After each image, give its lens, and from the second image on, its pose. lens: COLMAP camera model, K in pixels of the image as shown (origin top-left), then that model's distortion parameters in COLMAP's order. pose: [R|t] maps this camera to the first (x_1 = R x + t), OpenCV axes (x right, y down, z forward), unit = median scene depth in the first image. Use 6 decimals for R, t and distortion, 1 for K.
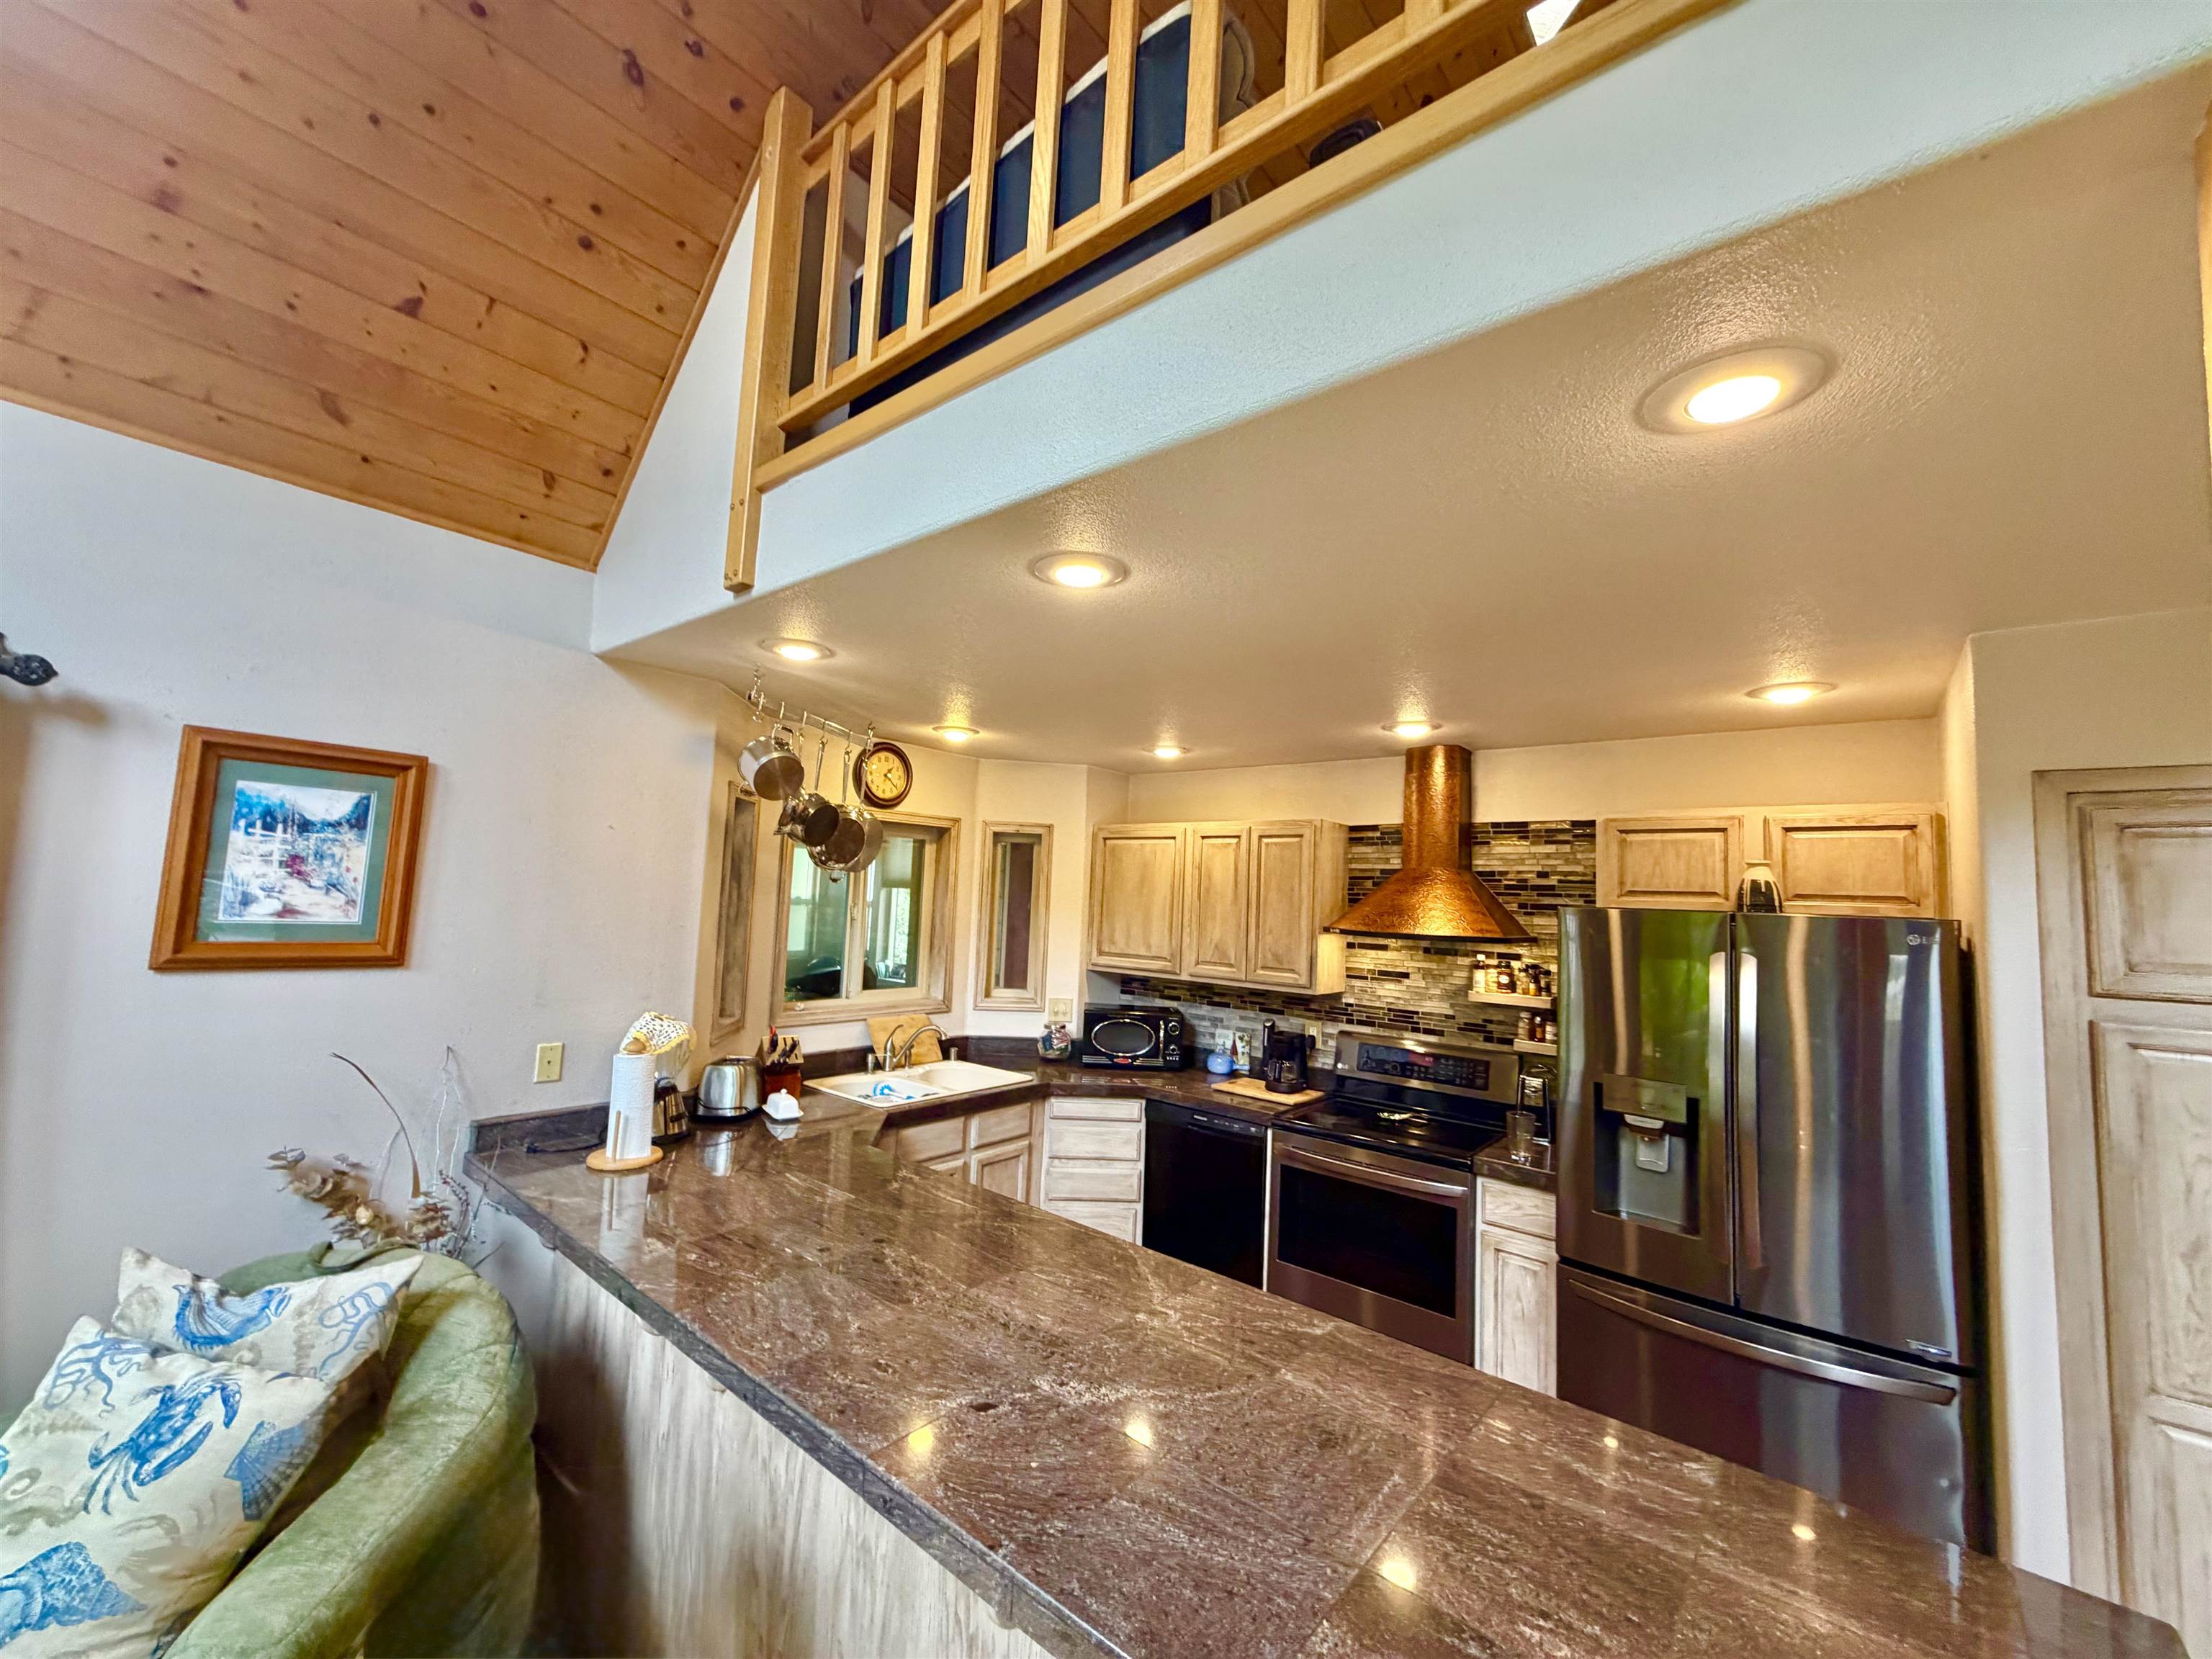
lens RADIAL K [[883.0, 0, 1098.5], [0, 883.0, 830.8], [0, 0, 1]] dist [0.000277, 0.000194]
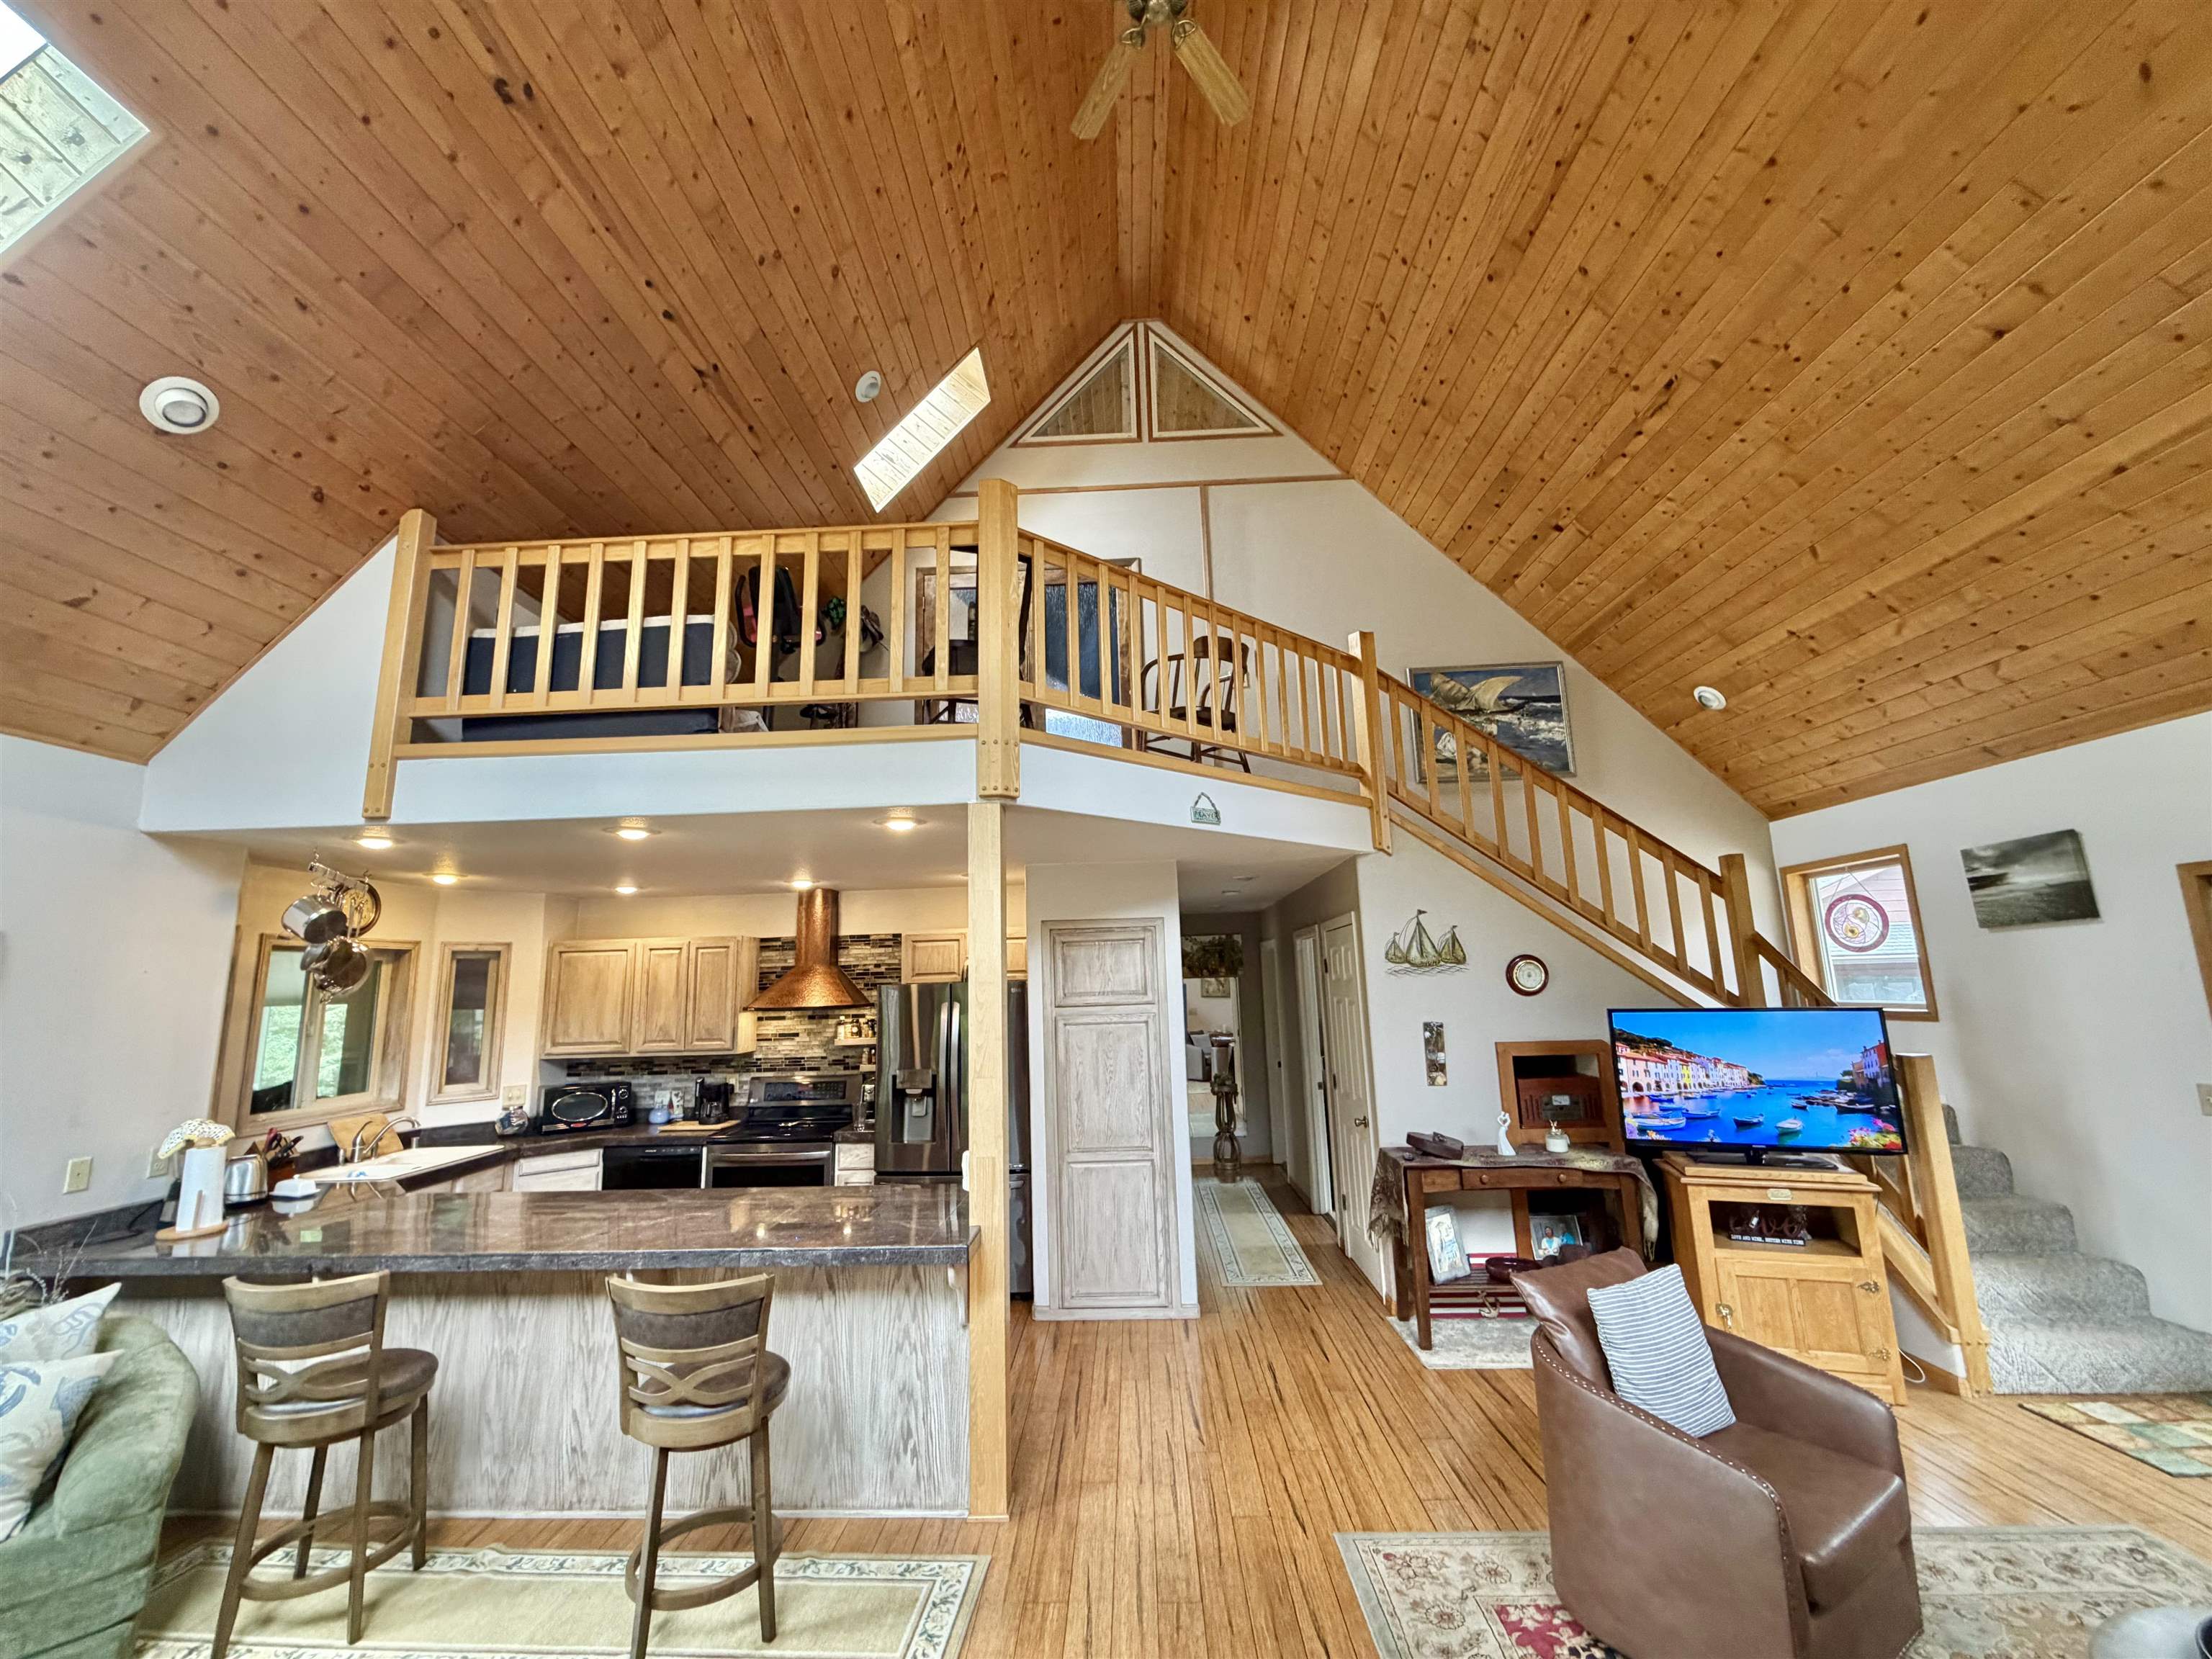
lens RADIAL K [[883.0, 0, 1101.4], [0, 883.0, 830.8], [0, 0, 1]] dist [0.000277, 0.000194]
pose [[0.788126, 0.039417, 0.614250, -0.203186], [0.015212, 0.996395, -0.083457, -0.057860], [-0.615326, 0.075119, 0.784685, -0.591507]]
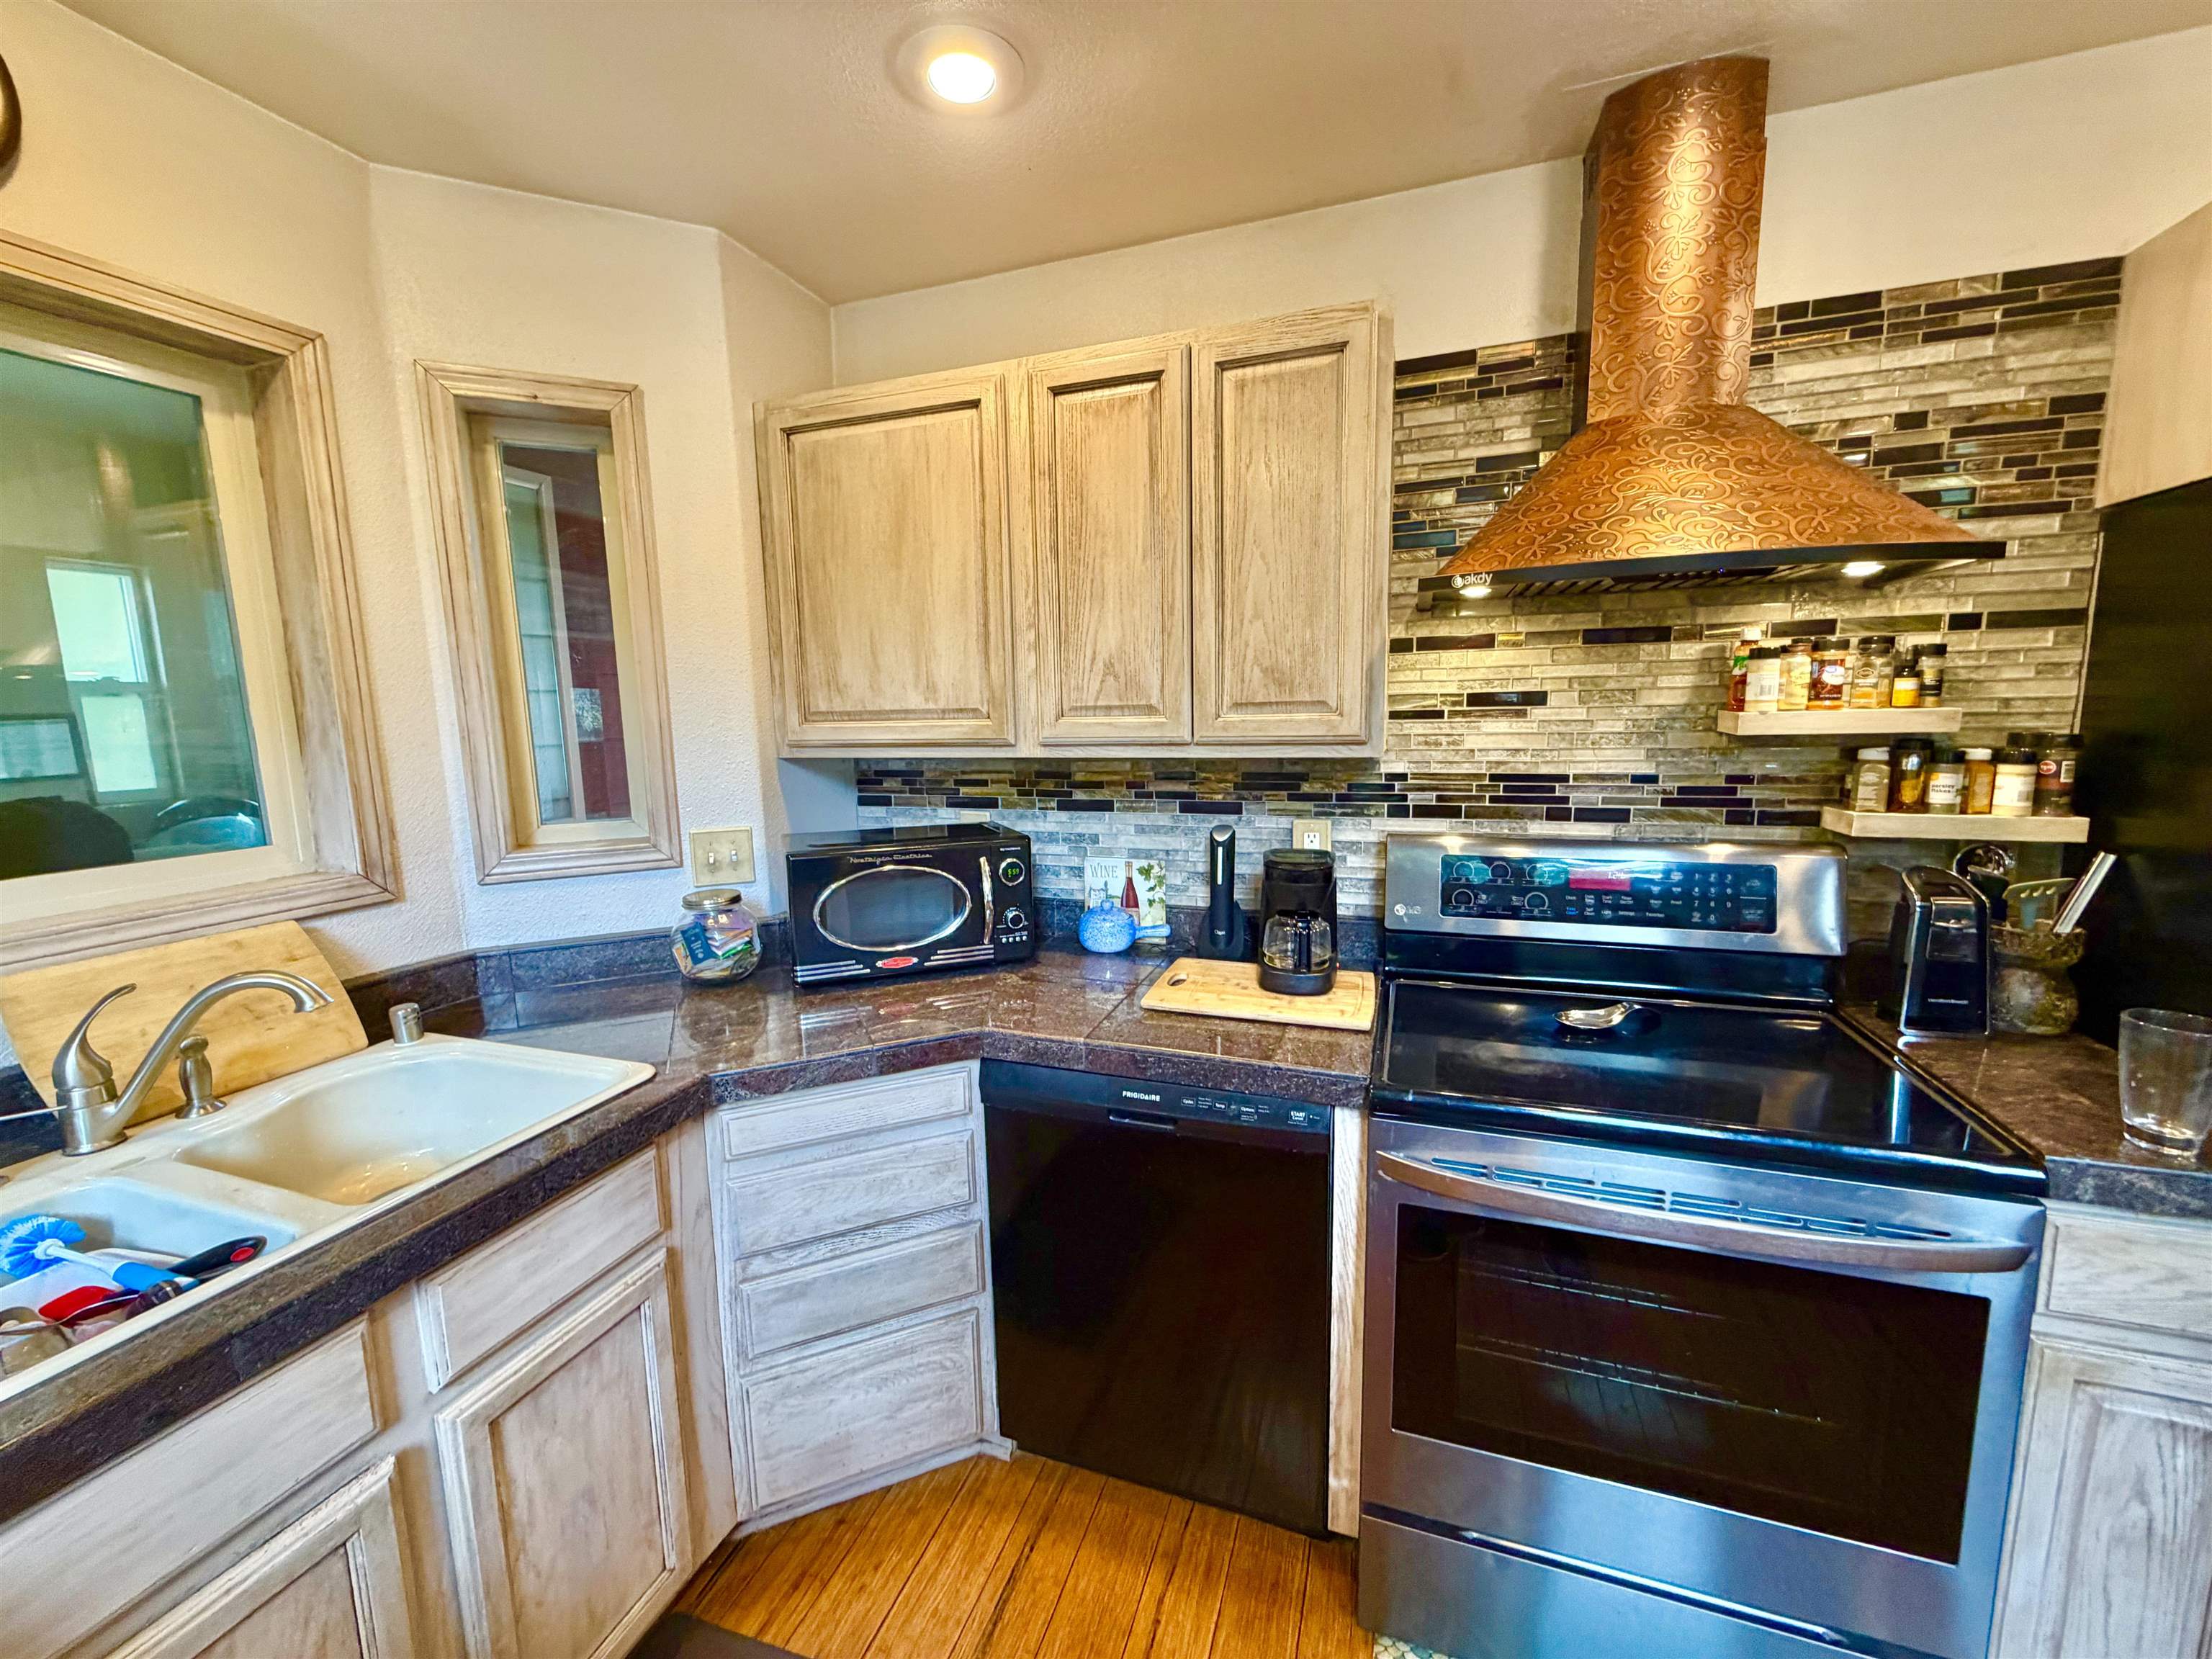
lens RADIAL K [[883.0, 0, 1100.7], [0, 883.0, 829.8], [0, 0, 1]] dist [0.000277, 0.000194]
pose [[0.934961, -0.110890, 0.336973, -0.018291], [0.034623, 0.973878, 0.224417, 0.122443], [-0.353056, -0.198154, 0.914377, 0.665993]]
